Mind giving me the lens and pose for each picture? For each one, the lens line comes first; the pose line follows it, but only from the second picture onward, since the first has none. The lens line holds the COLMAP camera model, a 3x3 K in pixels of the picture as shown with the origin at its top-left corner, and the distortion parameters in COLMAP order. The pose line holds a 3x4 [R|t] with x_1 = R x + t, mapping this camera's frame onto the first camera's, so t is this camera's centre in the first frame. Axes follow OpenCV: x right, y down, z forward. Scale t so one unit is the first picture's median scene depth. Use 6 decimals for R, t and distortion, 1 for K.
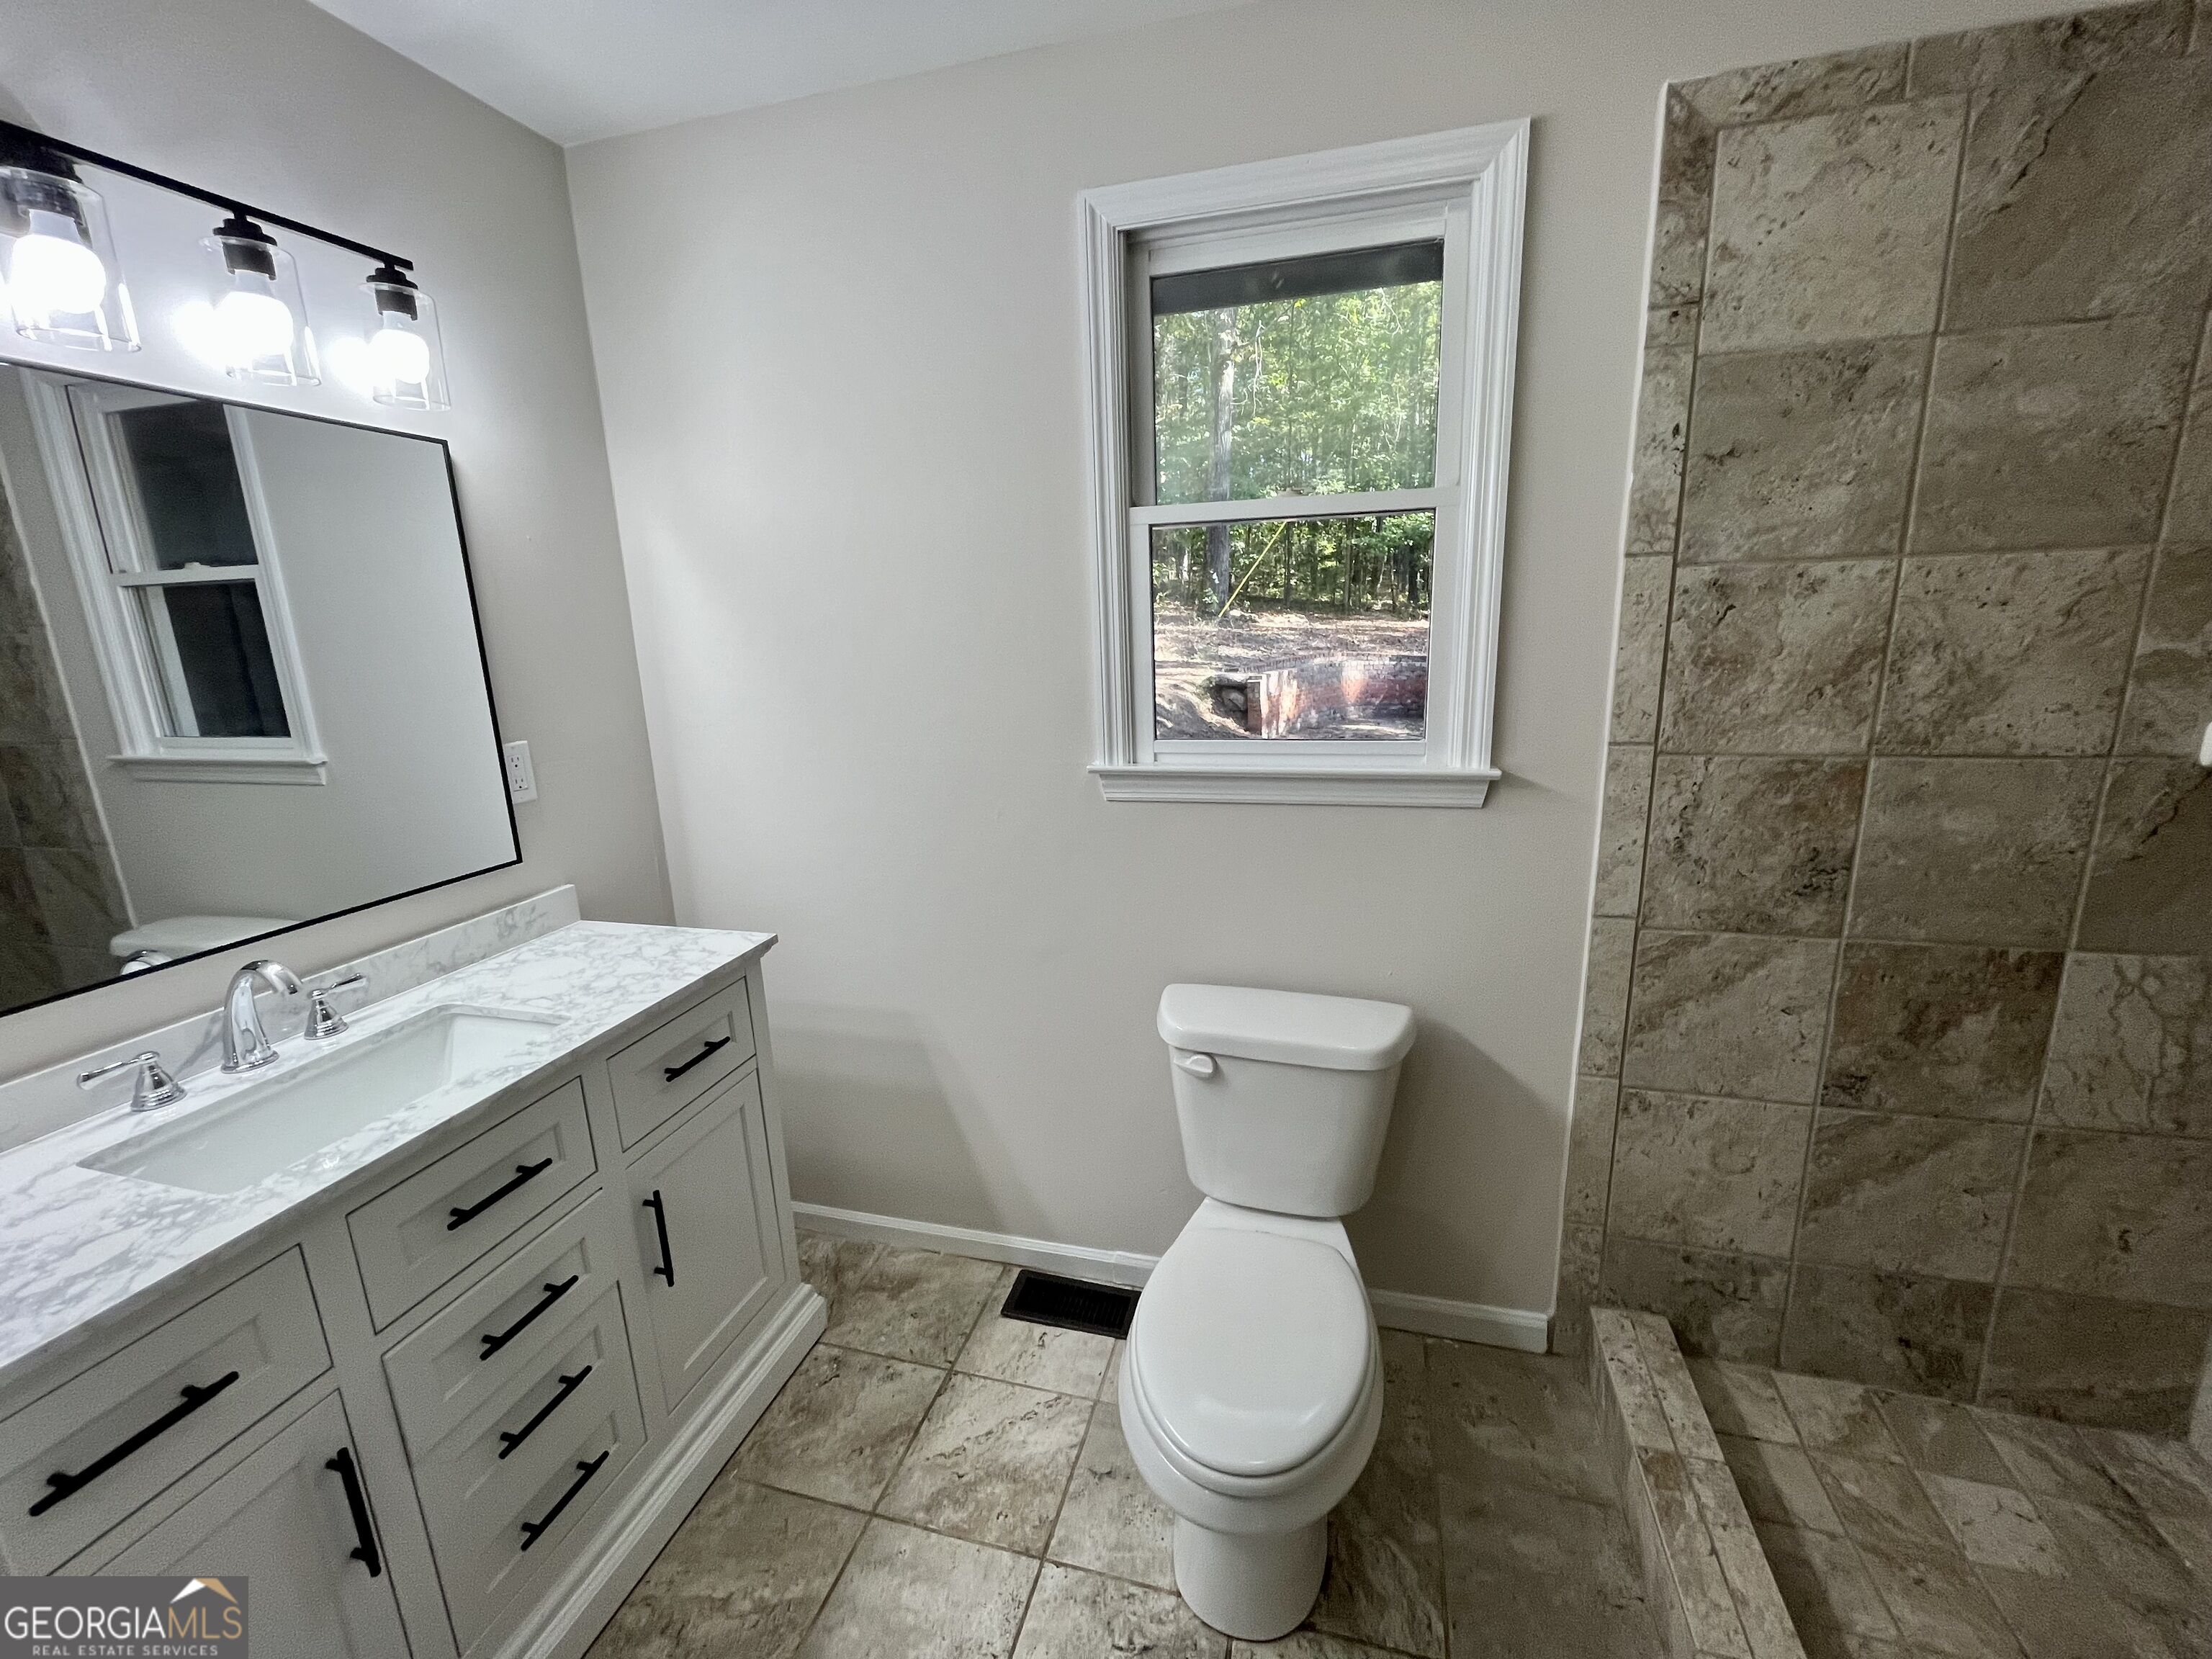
lens RADIAL K [[902.8, 0, 1108.2], [0, 902.8, 824.4], [0, 0, 1]] dist [-0.004258, 0.000497]
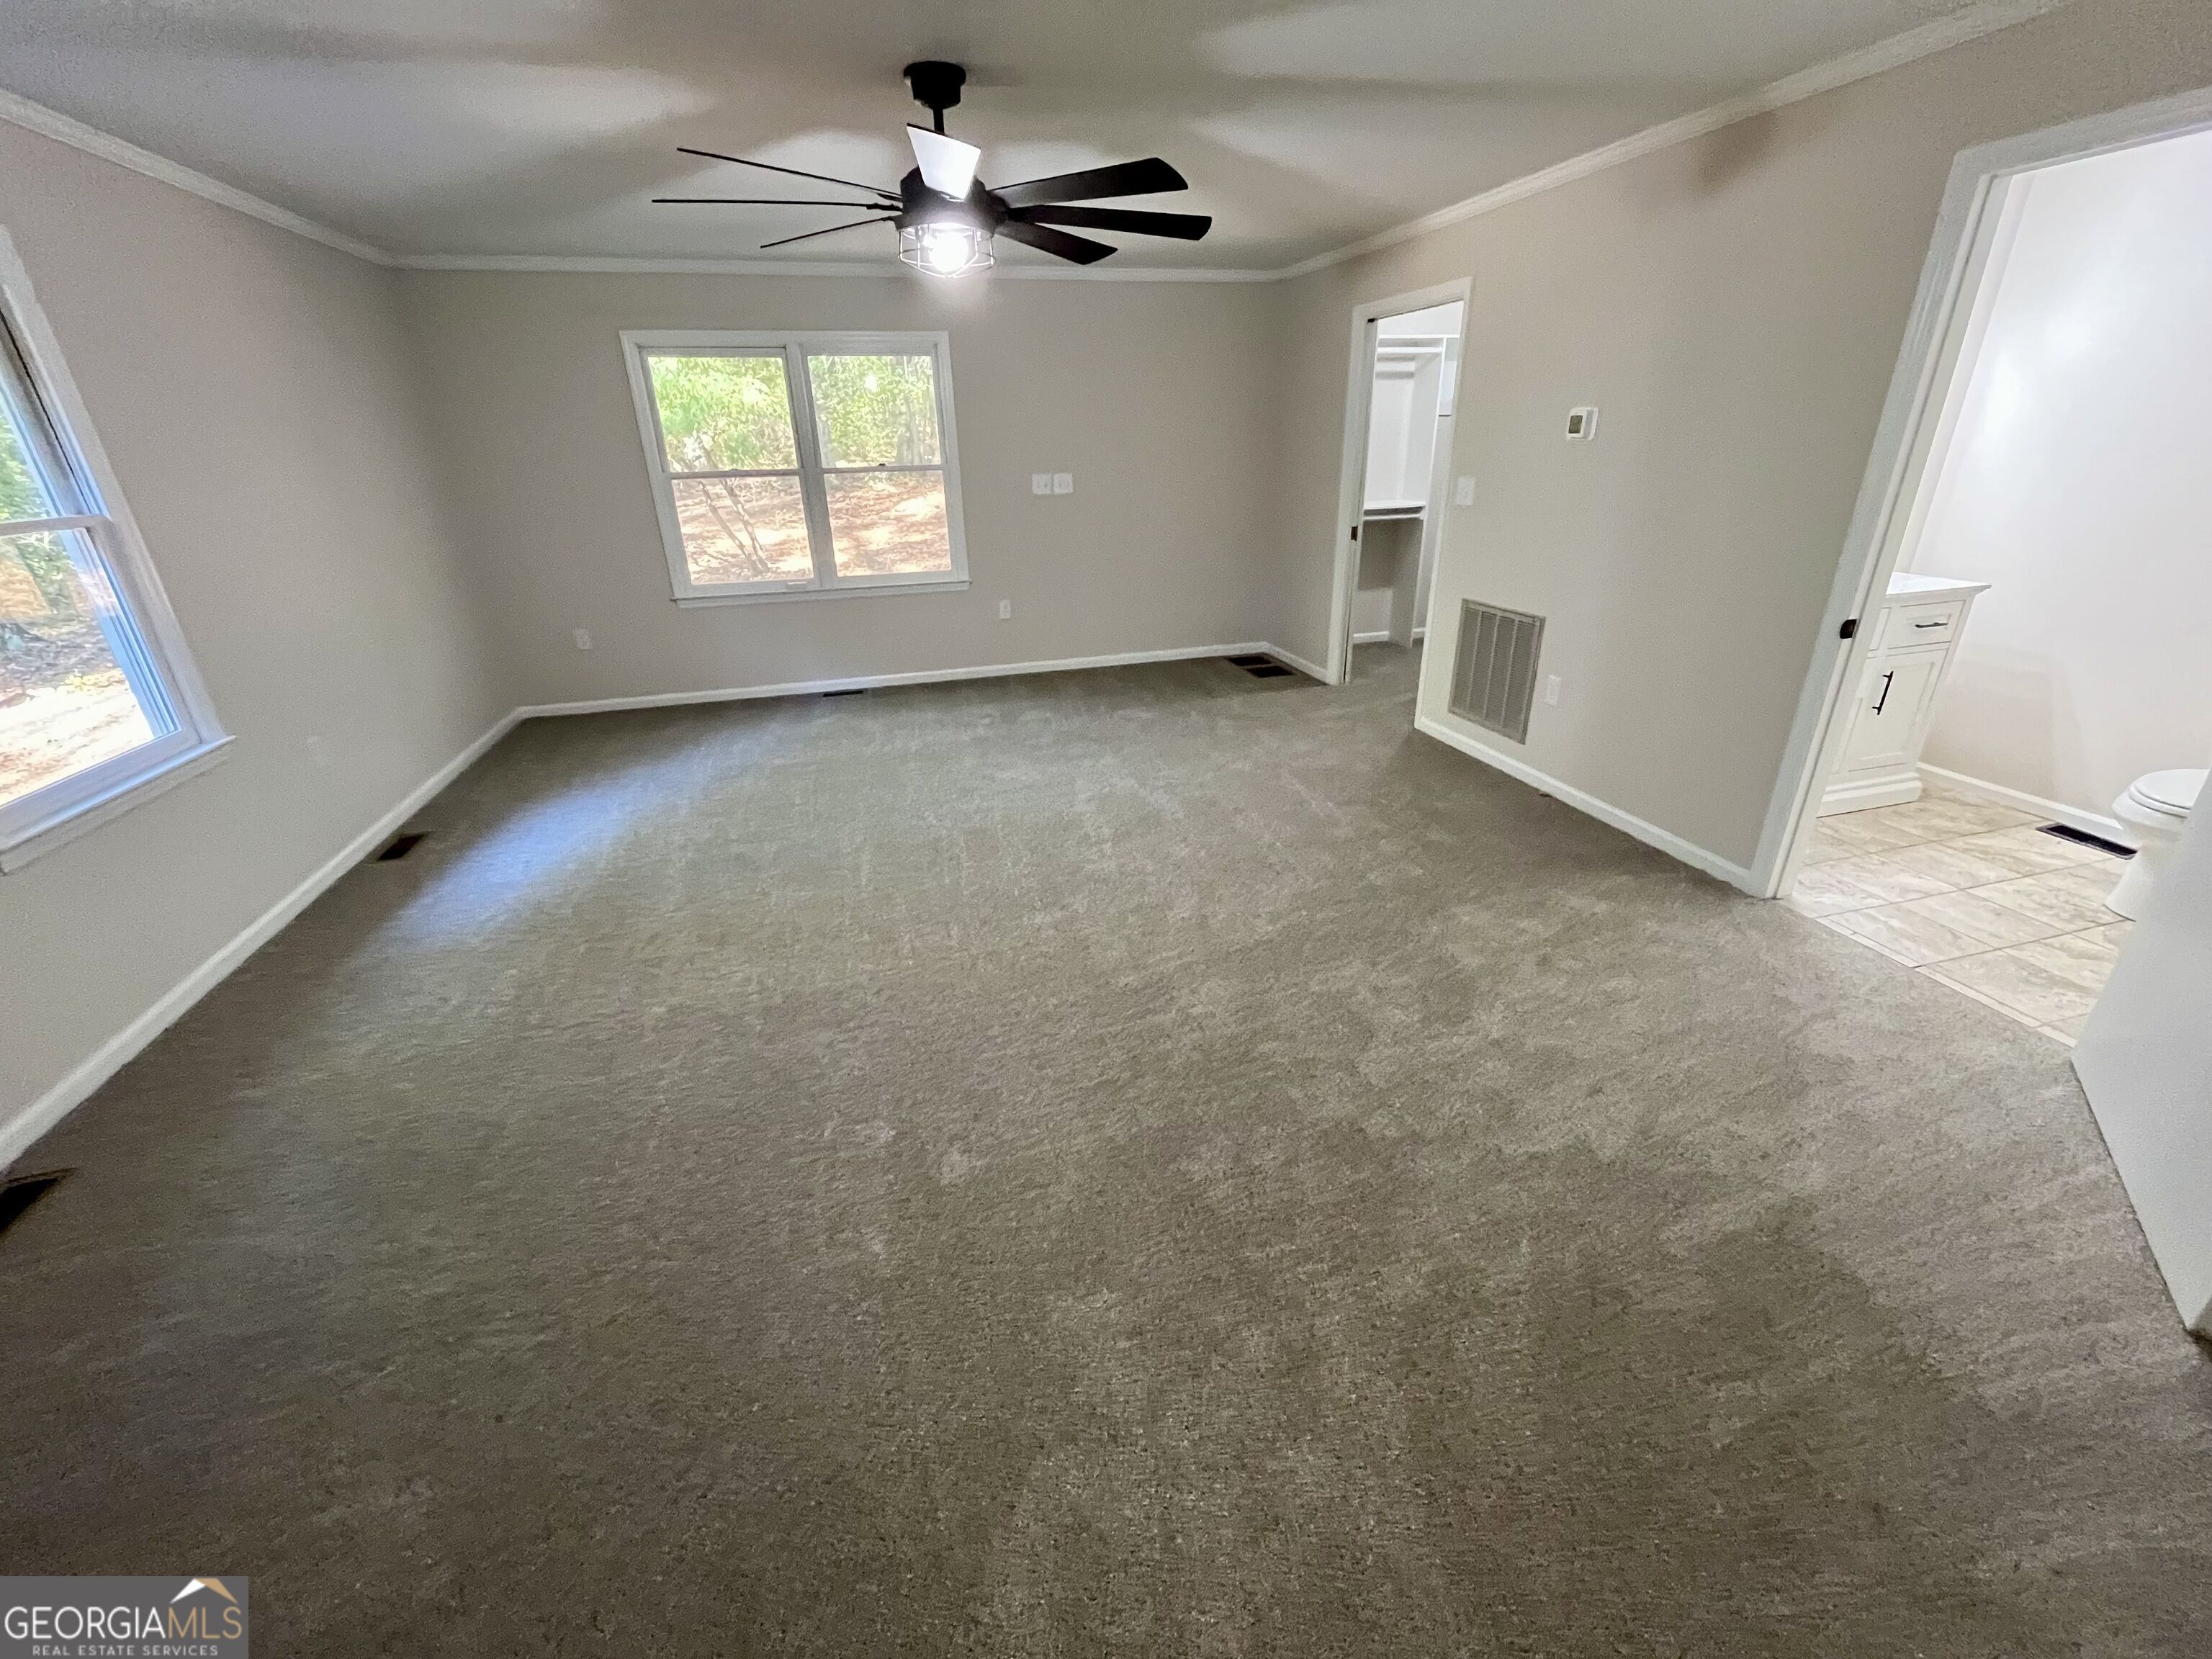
lens RADIAL K [[902.8, 0, 1107.2], [0, 902.8, 830.8], [0, 0, 1]] dist [-0.004258, 0.000497]
pose [[0.512805, 0.368980, -0.775168, 0.358020], [-0.196633, 0.929405, 0.312317, 0.393614], [0.835683, -0.007734, 0.549157, -1.688319]]
